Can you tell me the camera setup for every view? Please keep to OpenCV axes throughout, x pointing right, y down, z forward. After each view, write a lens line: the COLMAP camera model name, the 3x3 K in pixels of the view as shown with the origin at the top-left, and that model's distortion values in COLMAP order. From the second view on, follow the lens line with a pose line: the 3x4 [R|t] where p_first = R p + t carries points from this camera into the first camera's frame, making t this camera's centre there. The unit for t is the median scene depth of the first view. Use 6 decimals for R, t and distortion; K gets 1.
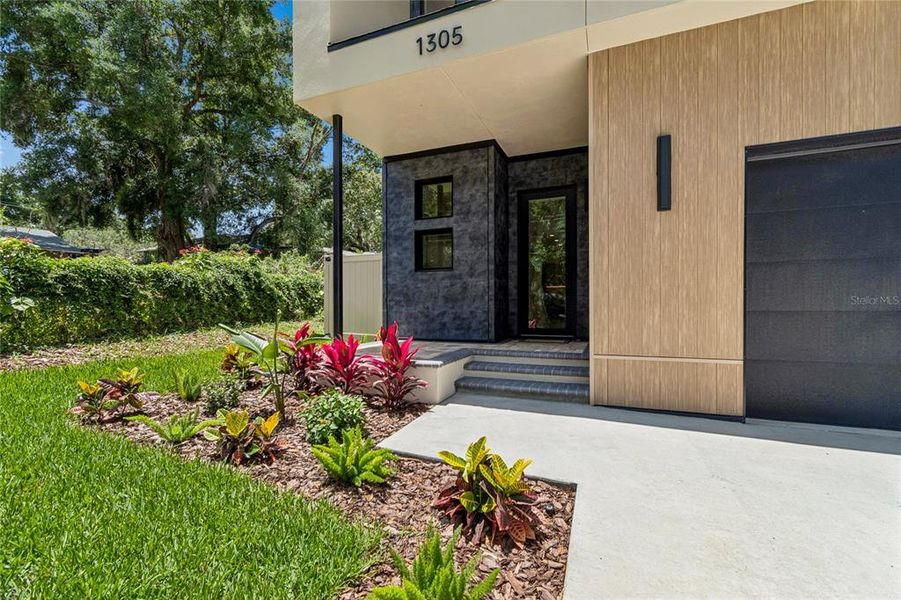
lens RADIAL K [[402.7, 0, 445.6], [0, 402.7, 311.3], [0, 0, 1]] dist [-0.003201, -0.000338]
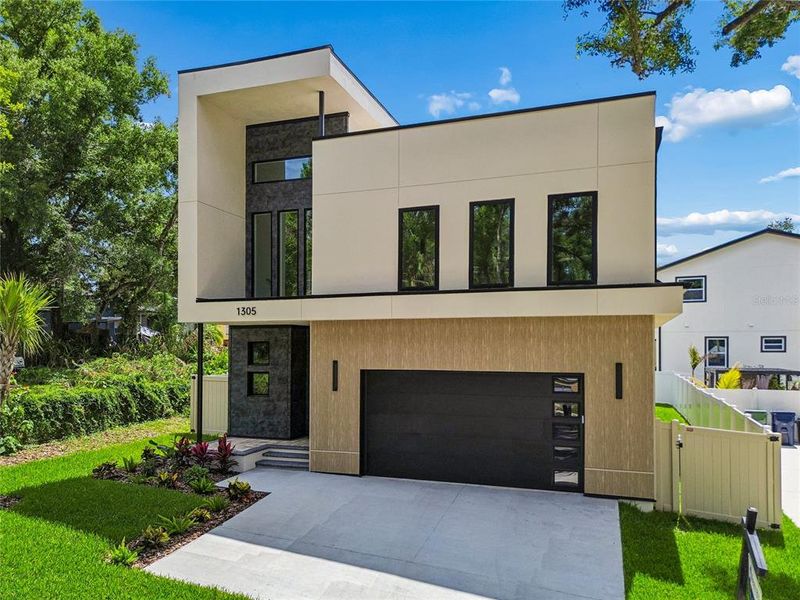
lens RADIAL K [[580.9, 0, 403.2], [0, 580.9, 350.6], [0, 0, 1]] dist [0.037106, -0.001616]
pose [[0.997874, 0.007807, 0.064708, 0.422961], [-0.006419, 0.999745, -0.021636, -0.245446], [-0.064860, 0.021175, 0.997670, -1.497317]]
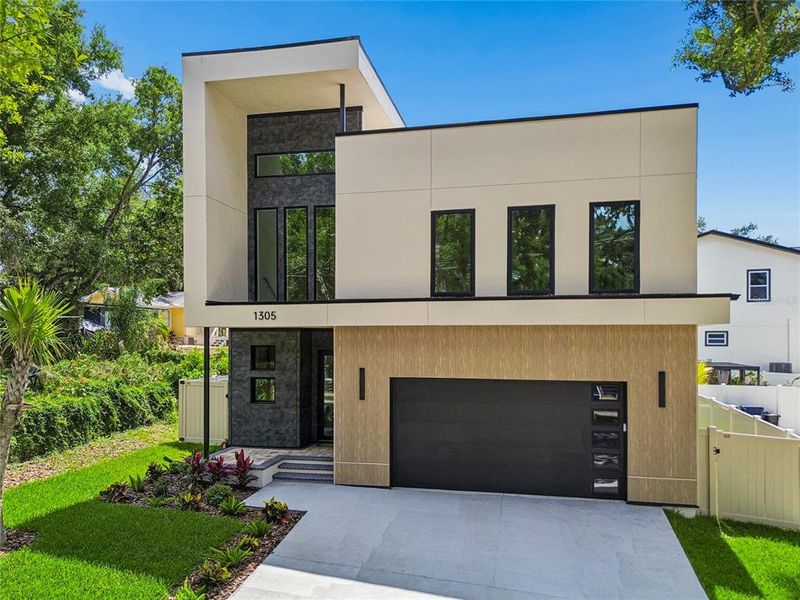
lens RADIAL K [[575.5, 0, 398.5], [0, 575.5, 344.5], [0, 0, 1]] dist [0.036214, -0.003149]
pose [[0.981533, 0.002829, 0.191271, 0.061091], [-0.001050, 0.999955, -0.009401, -0.315407], [-0.191289, 0.009027, 0.981492, -1.365952]]
